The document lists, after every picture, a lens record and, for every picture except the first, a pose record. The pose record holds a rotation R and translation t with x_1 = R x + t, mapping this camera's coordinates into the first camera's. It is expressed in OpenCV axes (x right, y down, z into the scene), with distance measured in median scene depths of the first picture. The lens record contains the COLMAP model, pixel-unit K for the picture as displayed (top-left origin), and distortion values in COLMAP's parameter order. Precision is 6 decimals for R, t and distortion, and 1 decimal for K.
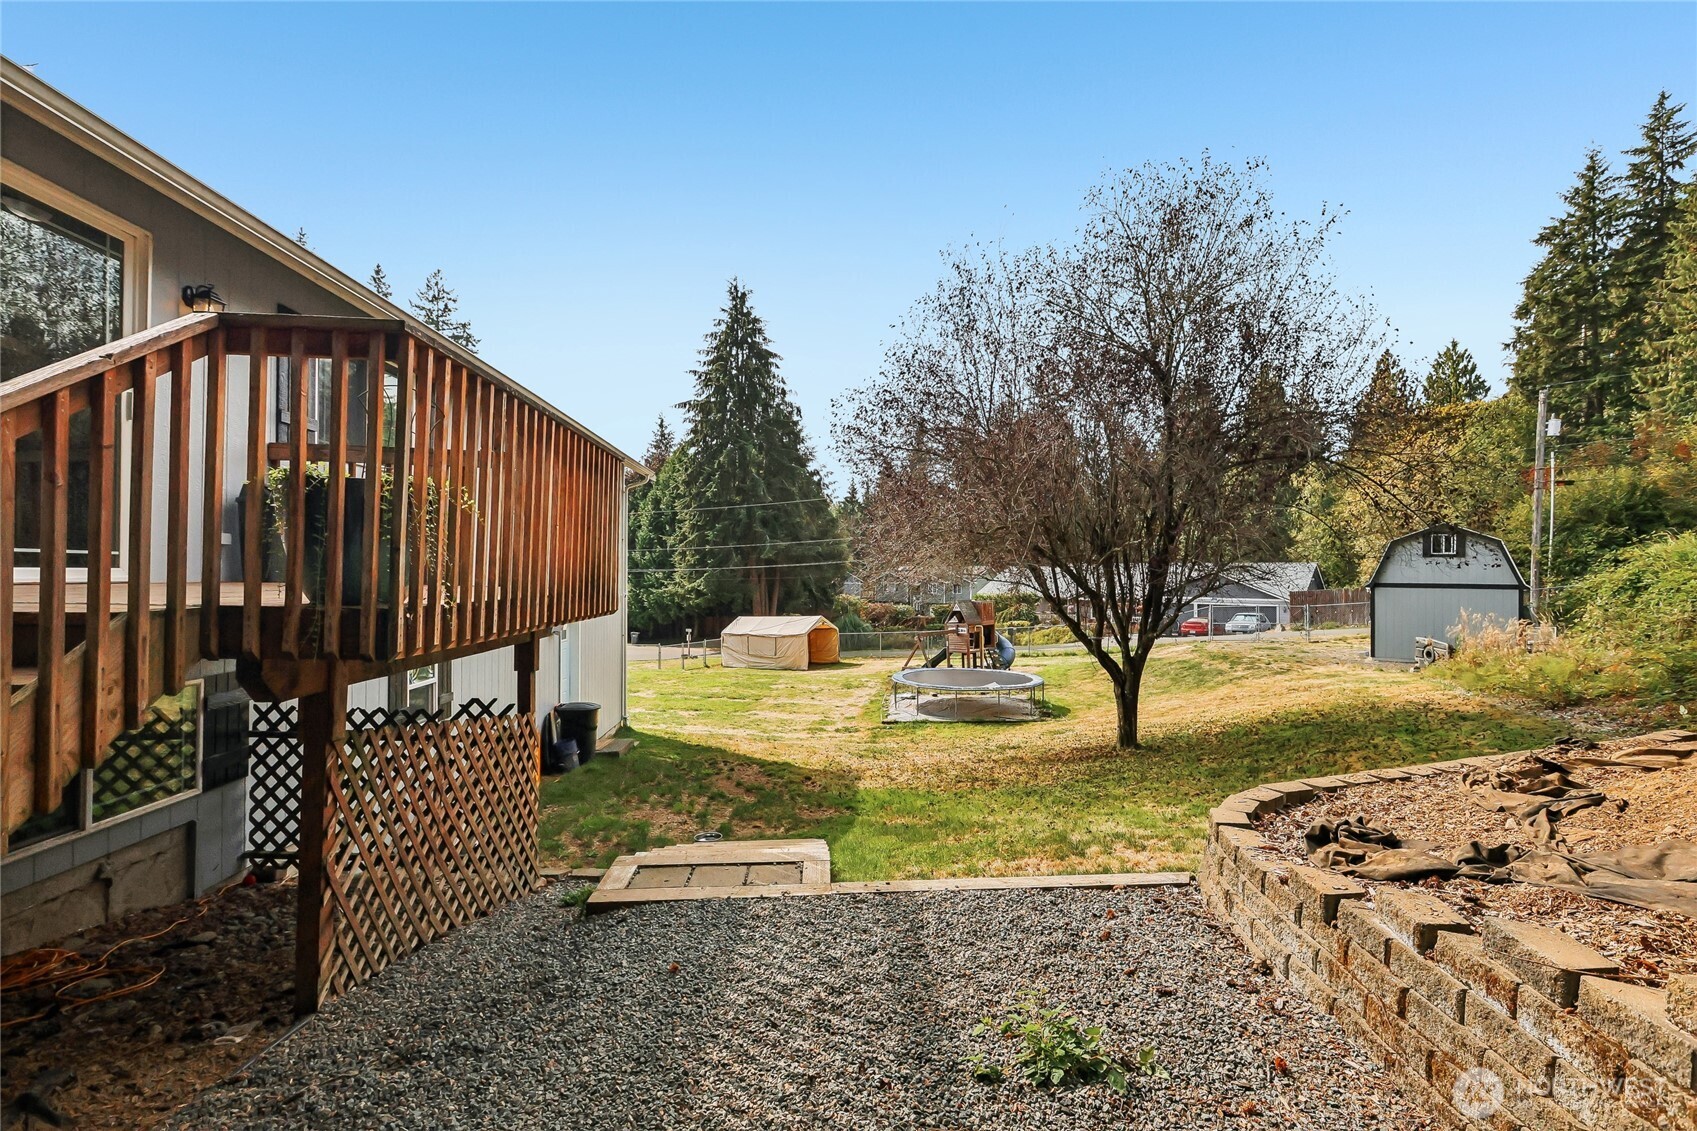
lens RADIAL K [[757.3, 0, 859.1], [0, 757.3, 564.6], [0, 0, 1]] dist [0.001844, 0.000364]
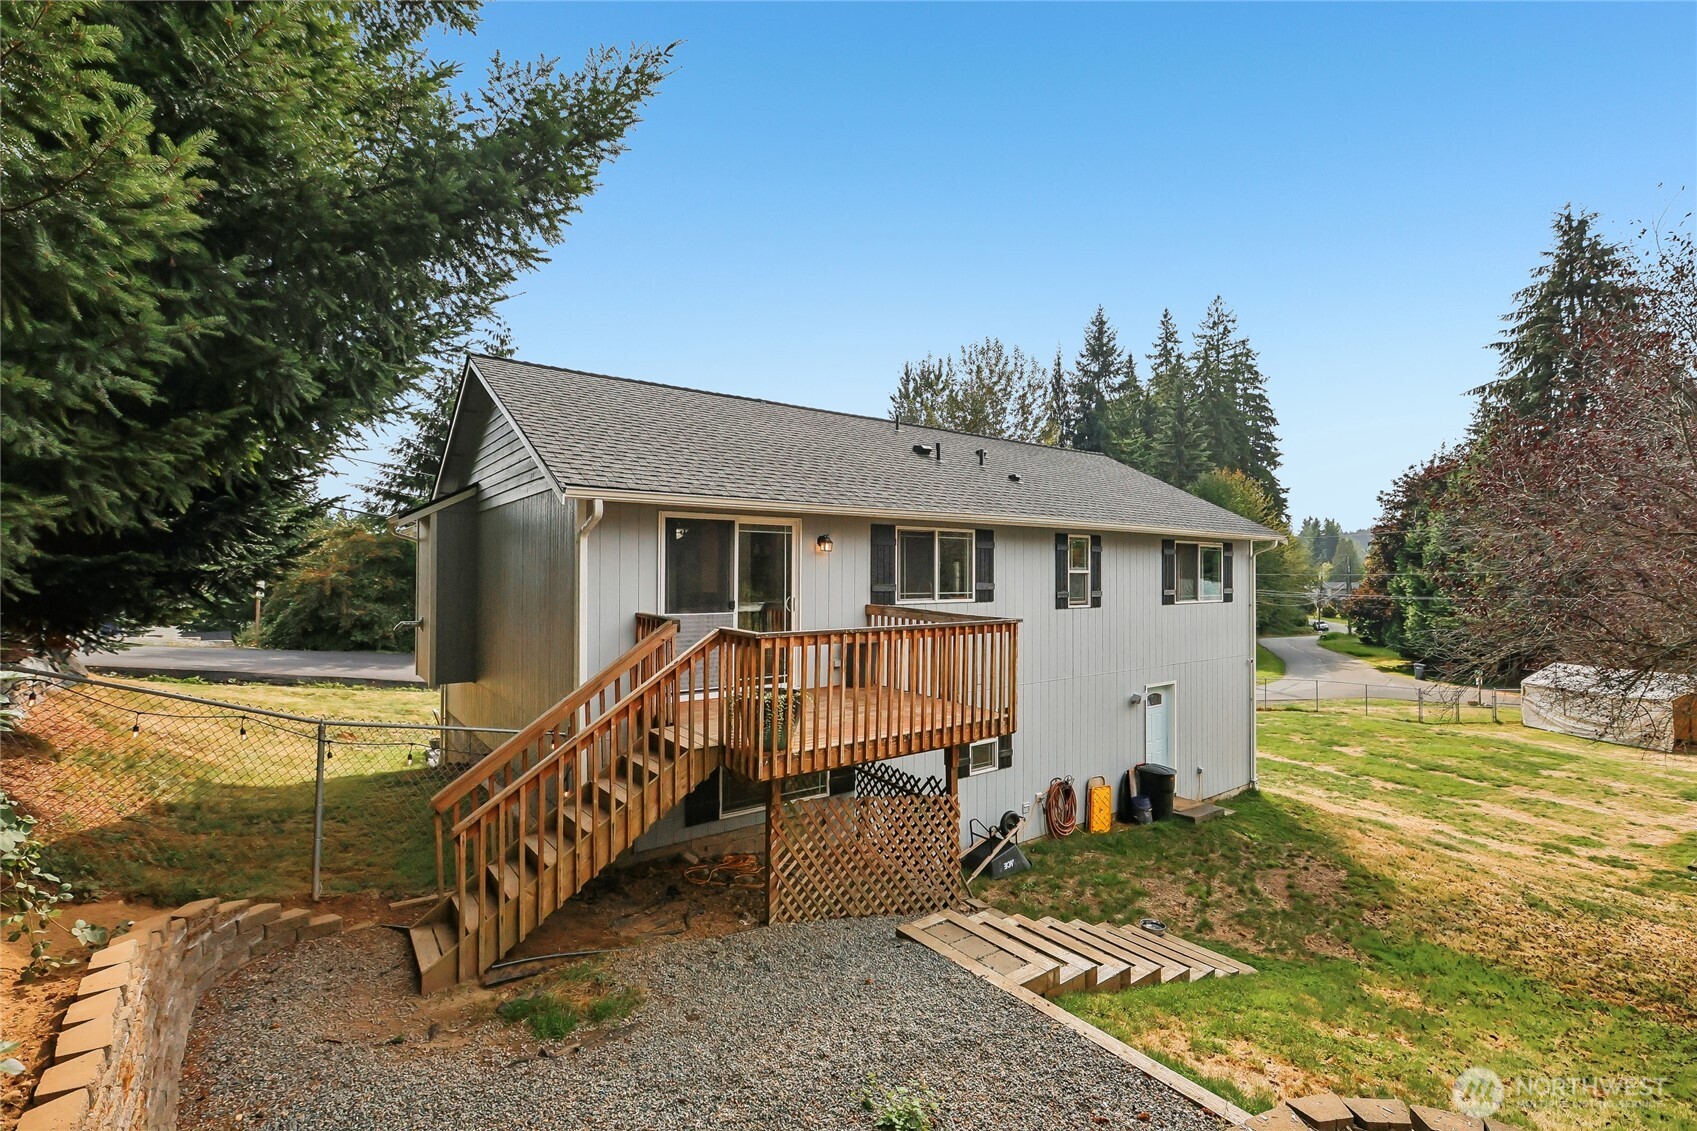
lens RADIAL K [[757.3, 0, 859.1], [0, 757.3, 564.6], [0, 0, 1]] dist [0.001844, 0.000364]
pose [[0.552822, -0.007603, -0.833264, 0.094350], [0.007995, 0.999961, -0.003820, -0.033627], [0.833261, -0.004550, 0.552862, 0.000029]]
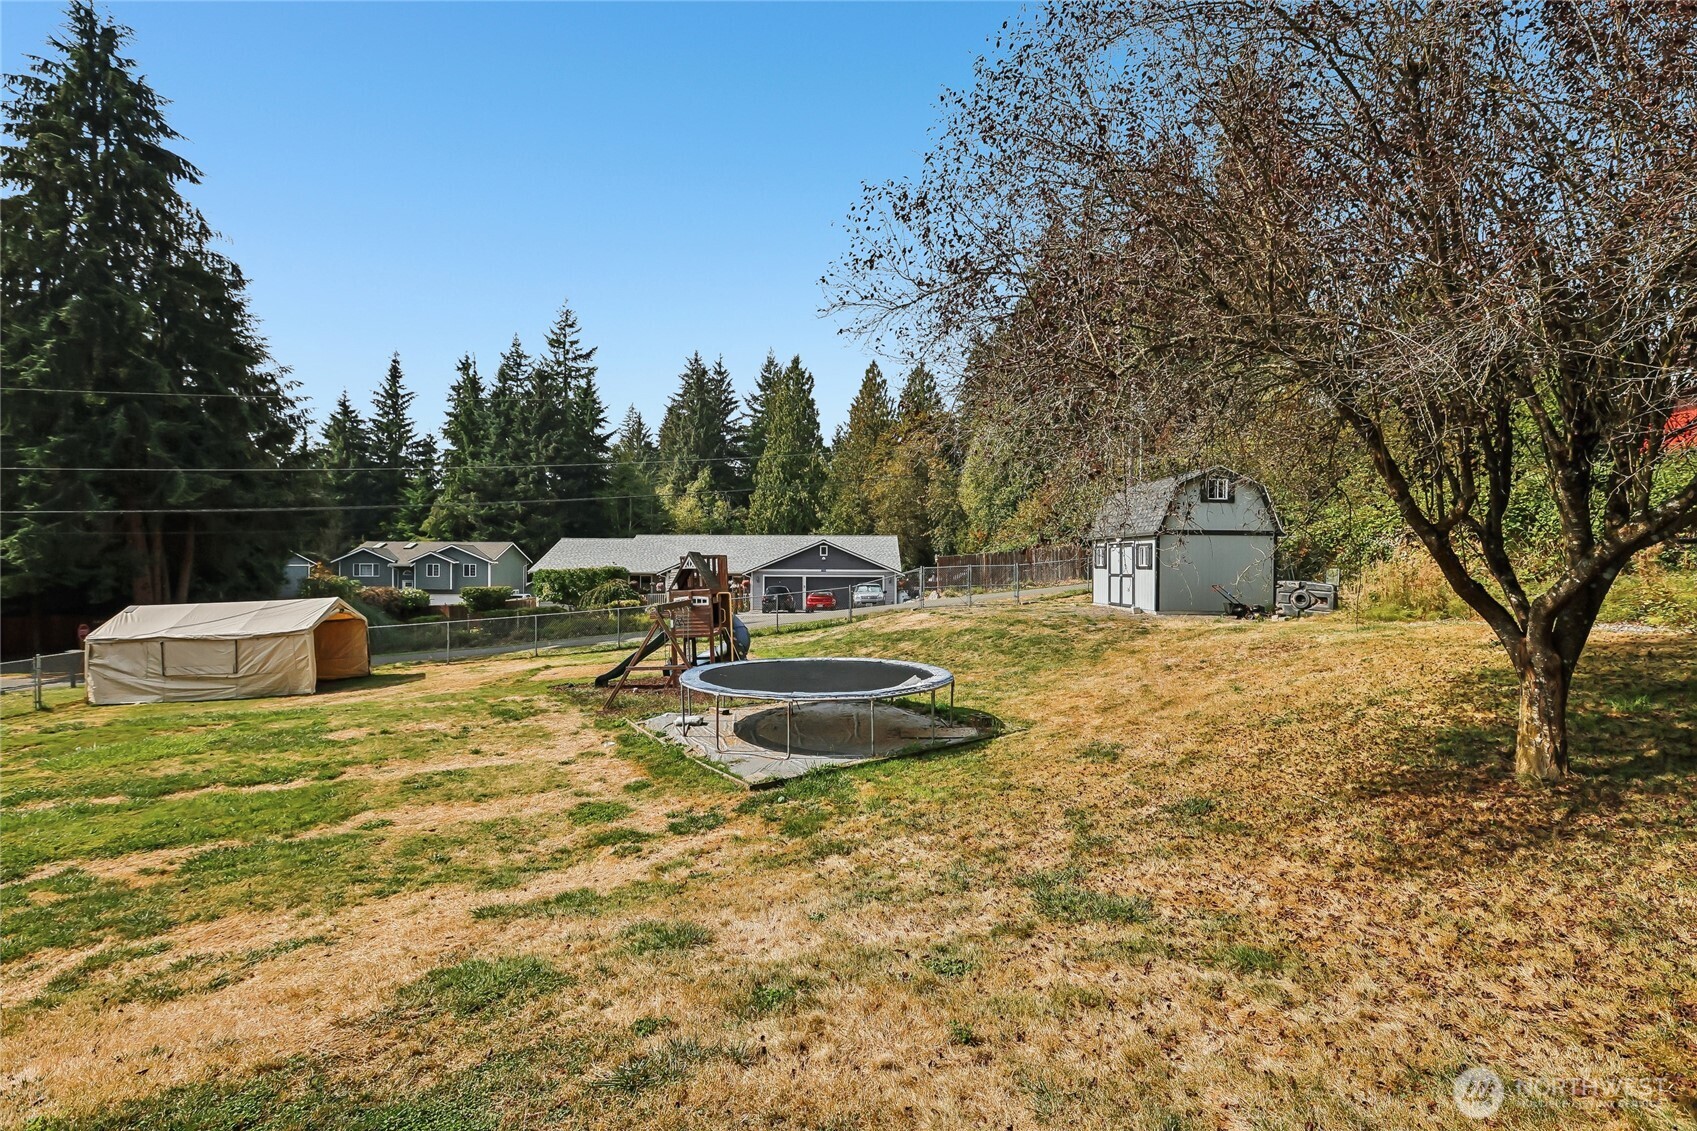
lens RADIAL K [[757.3, 0, 859.1], [0, 757.3, 564.6], [0, 0, 1]] dist [0.001844, 0.000364]
pose [[0.786832, -0.002406, 0.617162, -0.085435], [-0.006897, 0.999896, 0.012691, 0.030564], [-0.617129, -0.014242, 0.786733, 0.283771]]
